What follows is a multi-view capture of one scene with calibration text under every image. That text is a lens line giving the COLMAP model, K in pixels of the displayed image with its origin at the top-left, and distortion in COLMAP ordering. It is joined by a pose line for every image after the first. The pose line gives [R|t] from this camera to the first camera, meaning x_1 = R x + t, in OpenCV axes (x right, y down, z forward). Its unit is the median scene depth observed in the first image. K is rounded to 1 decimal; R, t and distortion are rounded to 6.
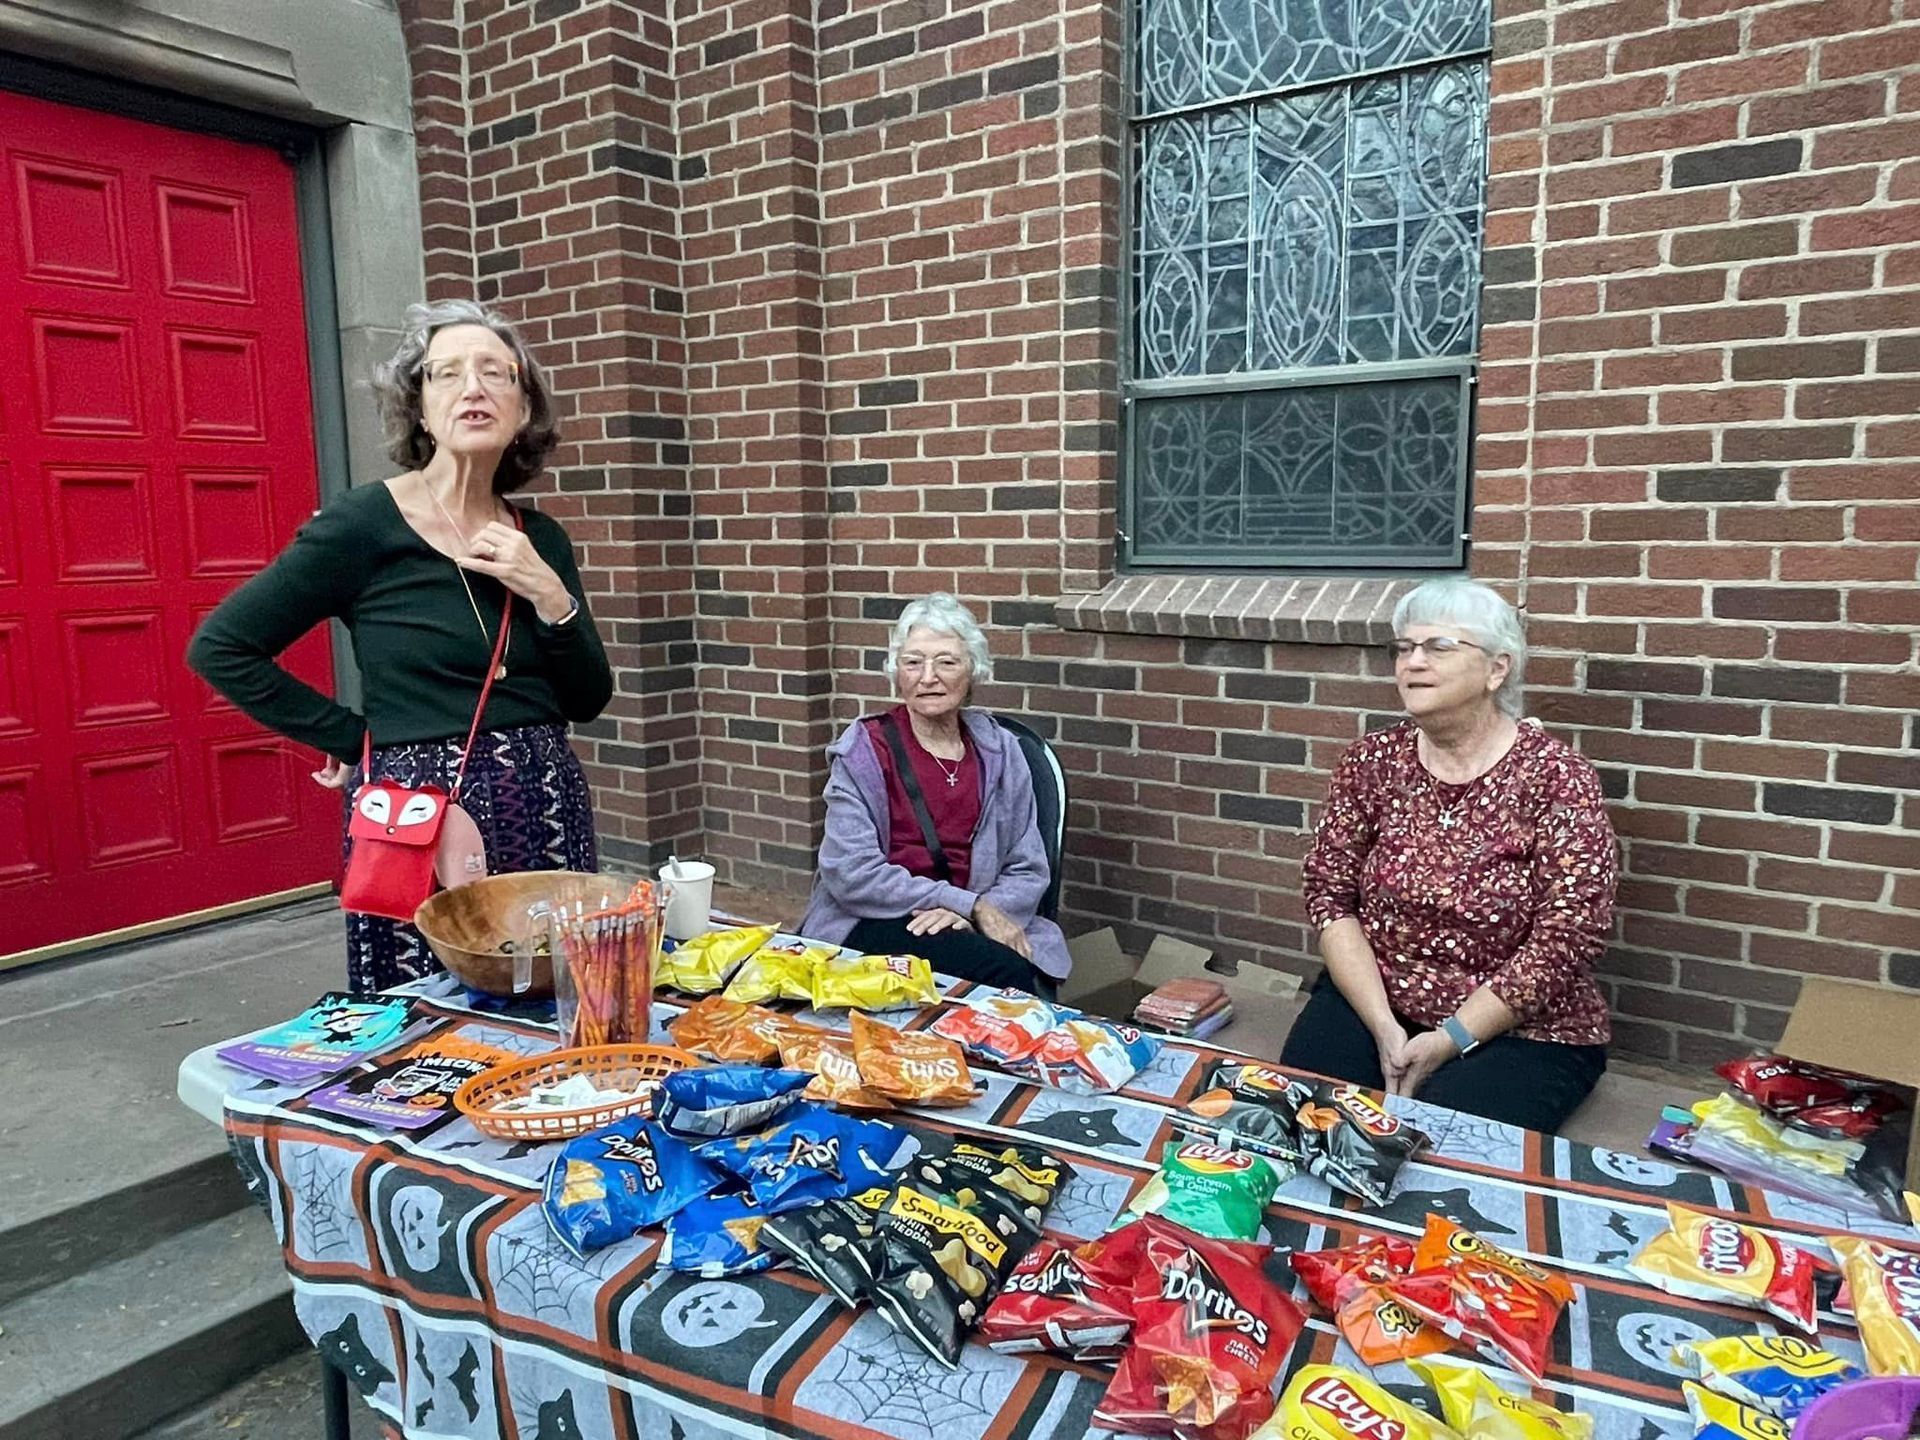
lens RADIAL K [[1514.3, 0, 960.0], [0, 1514.3, 720.0], [0, 0, 1]] dist [-0.007177, -0.007085]
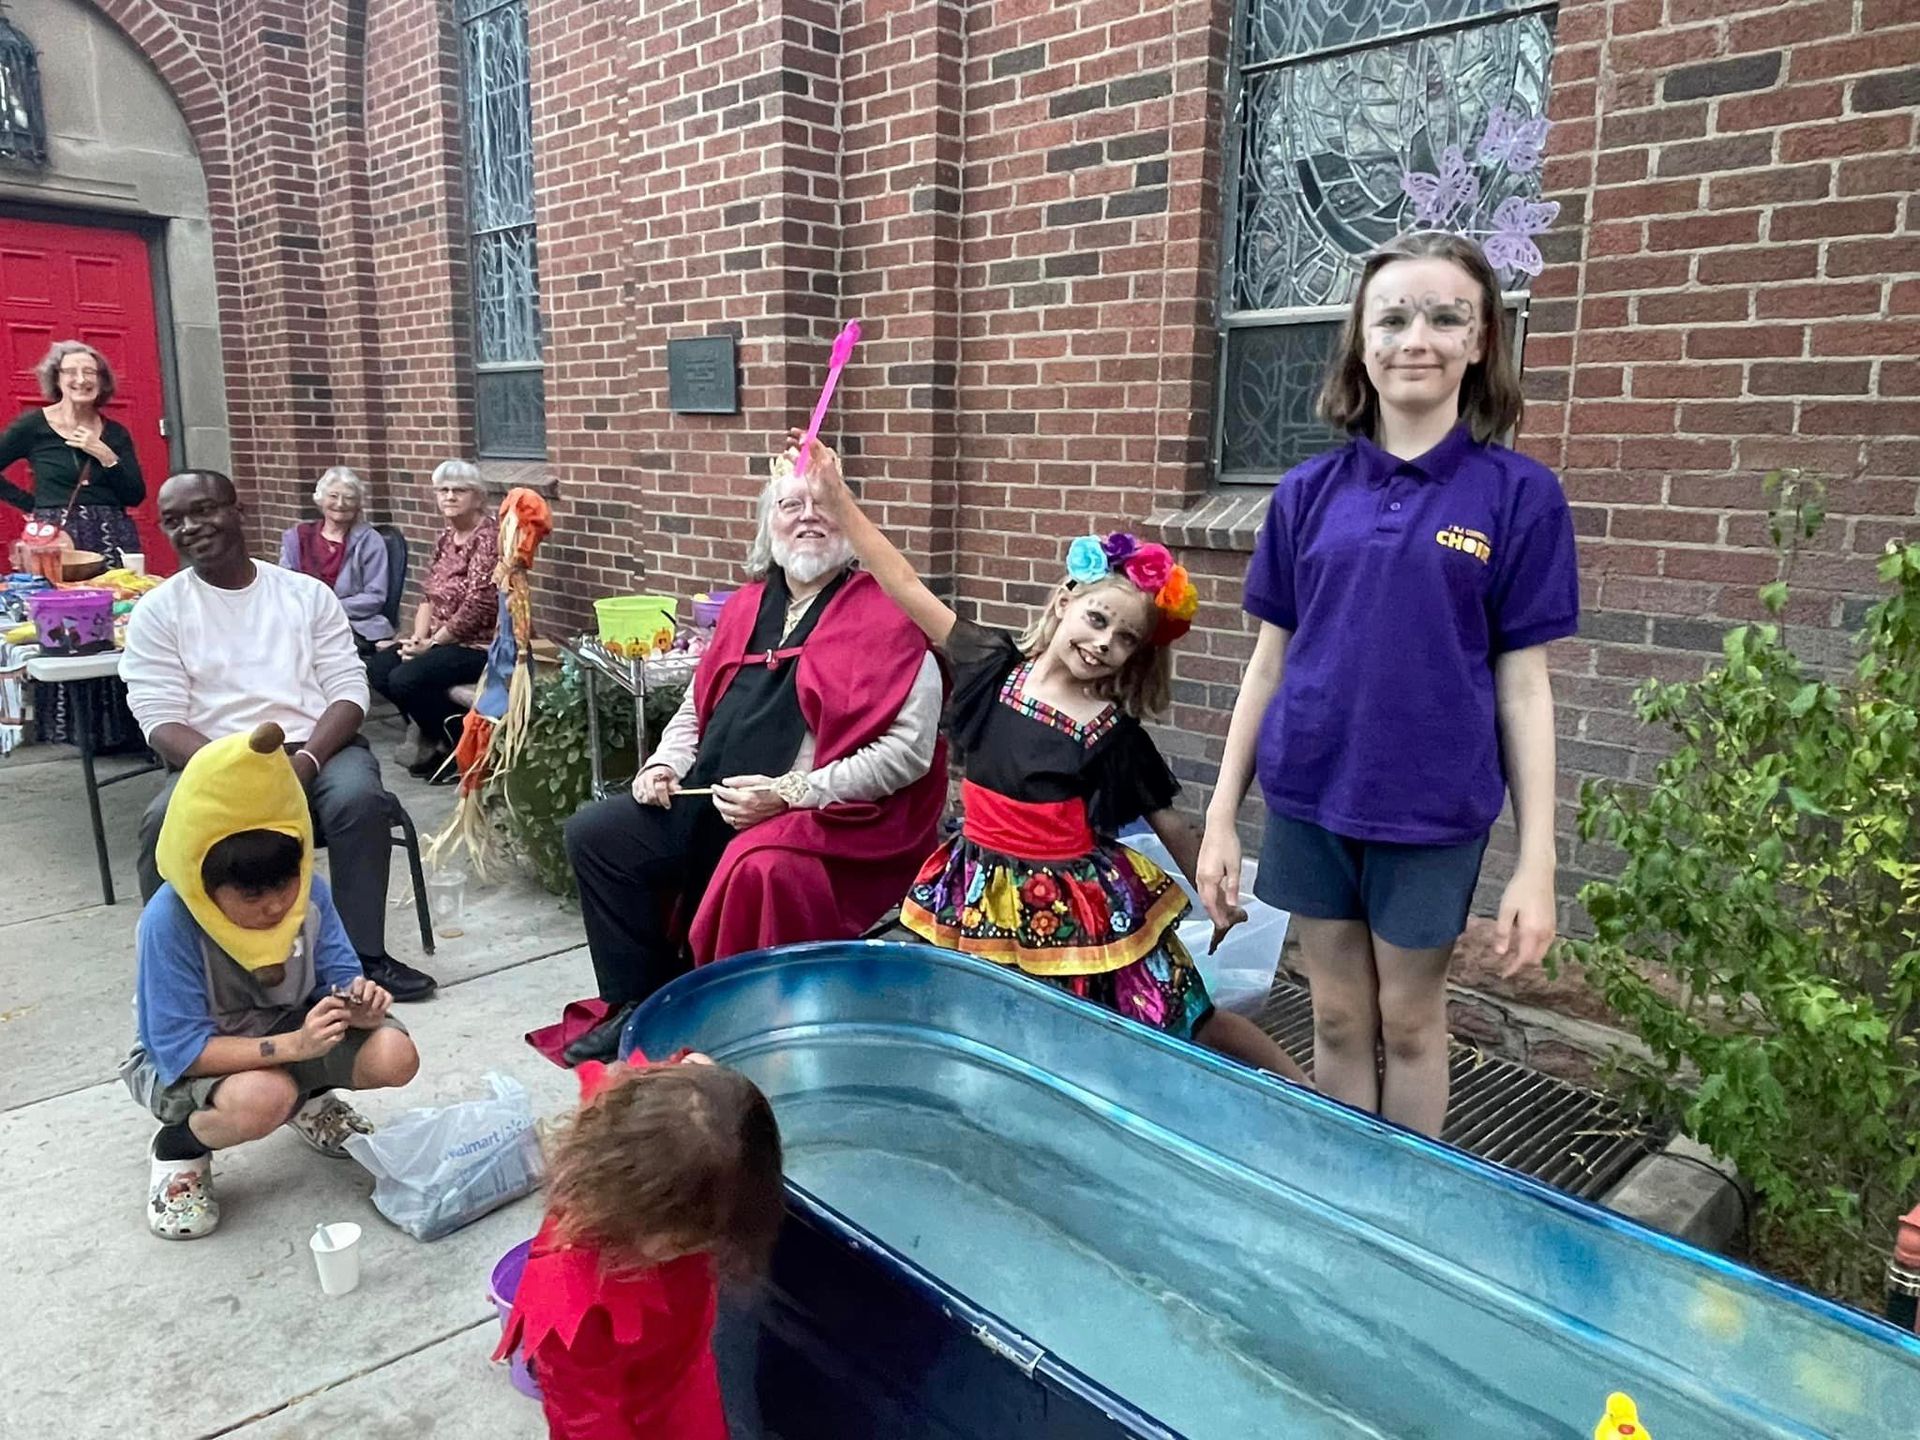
lens RADIAL K [[1445.6, 0, 959.9], [0, 1445.6, 743.1], [0, 0, 1]] dist [0.104855, -0.134984]
pose [[0.983736, 0.058952, -0.169671, 0.952836], [-0.046040, 0.995807, 0.079054, 0.085023], [0.173620, -0.069956, 0.982325, -0.742231]]
